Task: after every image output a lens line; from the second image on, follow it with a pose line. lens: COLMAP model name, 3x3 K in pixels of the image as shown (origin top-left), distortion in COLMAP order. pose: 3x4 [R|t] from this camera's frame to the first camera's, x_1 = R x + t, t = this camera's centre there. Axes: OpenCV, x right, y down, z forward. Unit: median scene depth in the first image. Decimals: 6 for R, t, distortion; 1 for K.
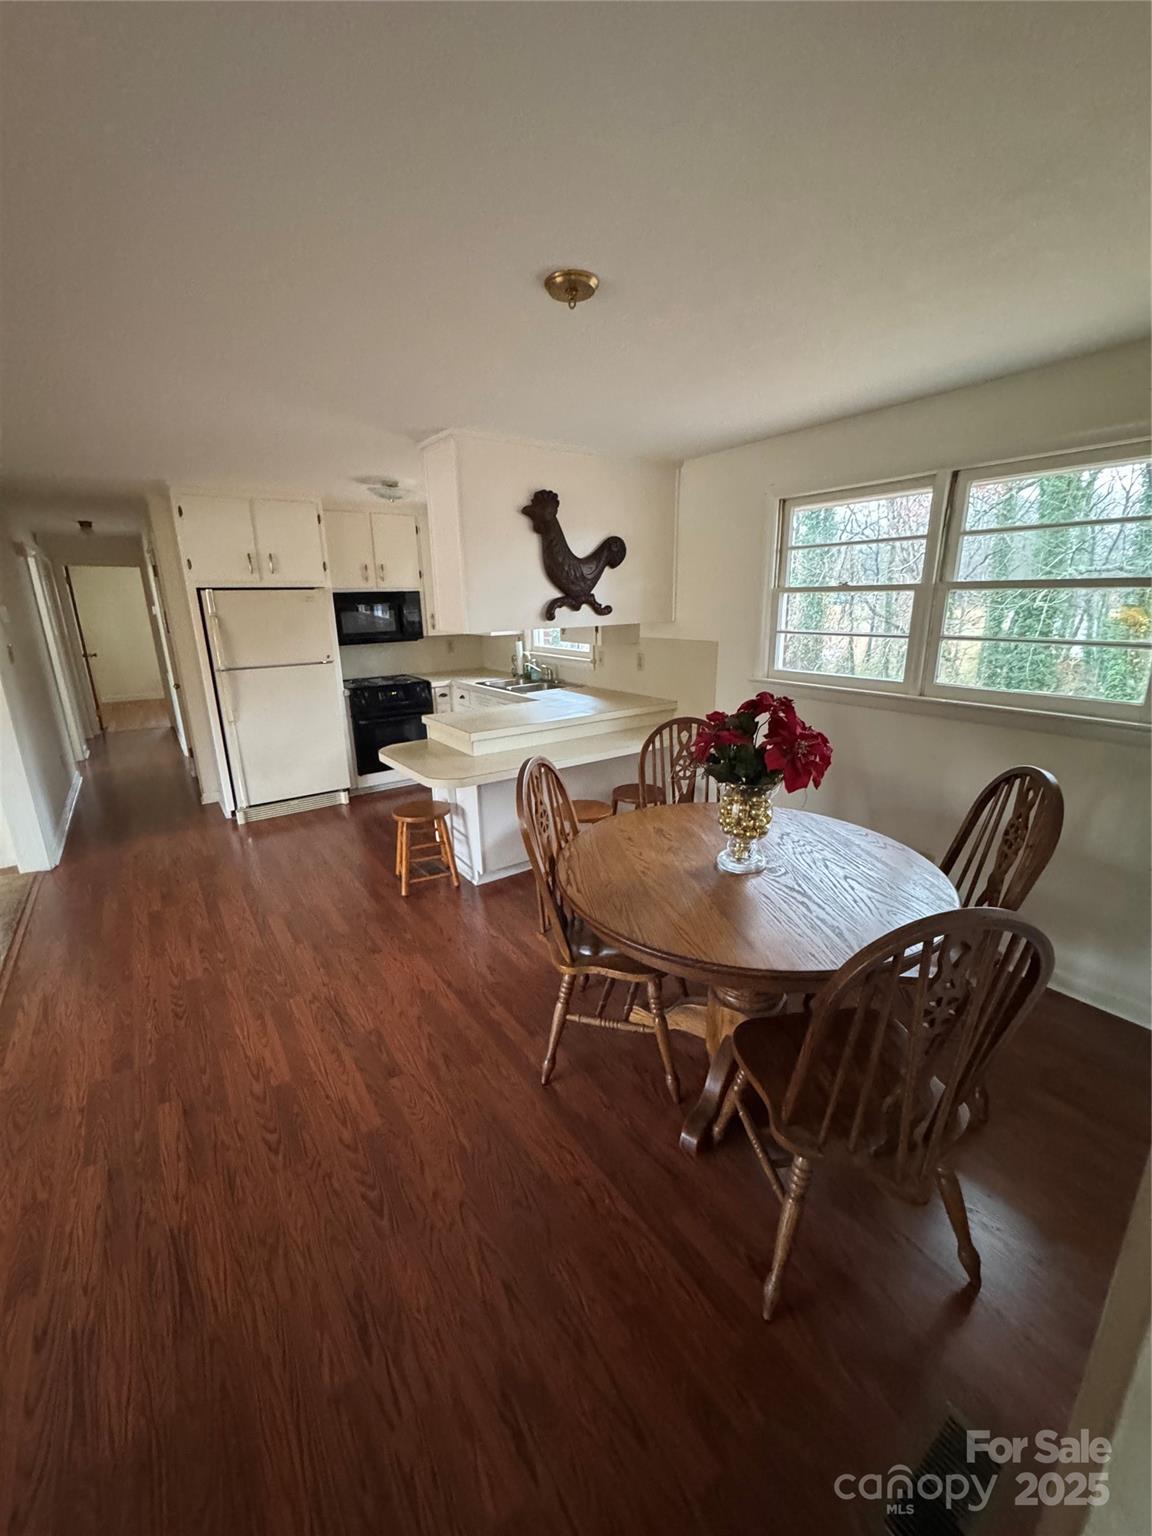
lens RADIAL K [[612.2, 0, 576.0], [0, 612.2, 768.0], [0, 0, 1]] dist [-0.001136, -0.000172]
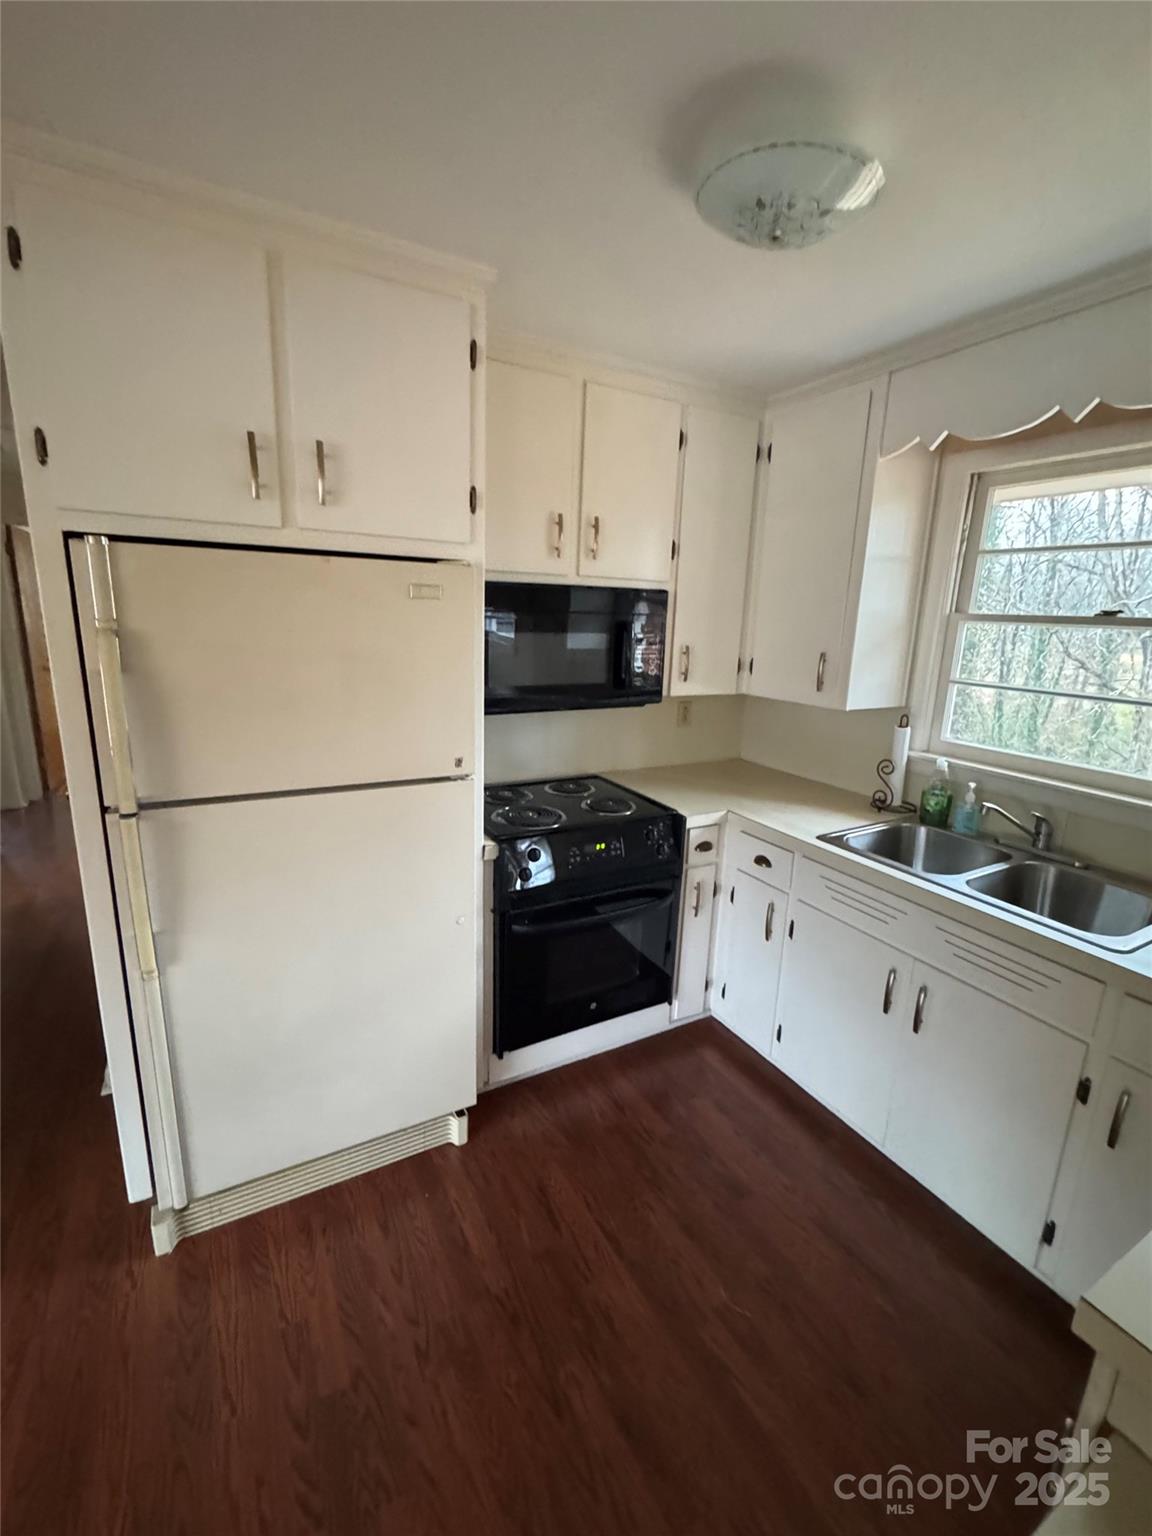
lens RADIAL K [[654.4, 0, 576.0], [0, 654.4, 768.0], [0, 0, 1]] dist [-0.000688, -0.000051]
pose [[0.993767, 0.073163, -0.084104, -0.275269], [-0.076351, 0.996455, -0.035331, -0.152174], [0.081221, 0.041532, 0.995830, 0.572037]]
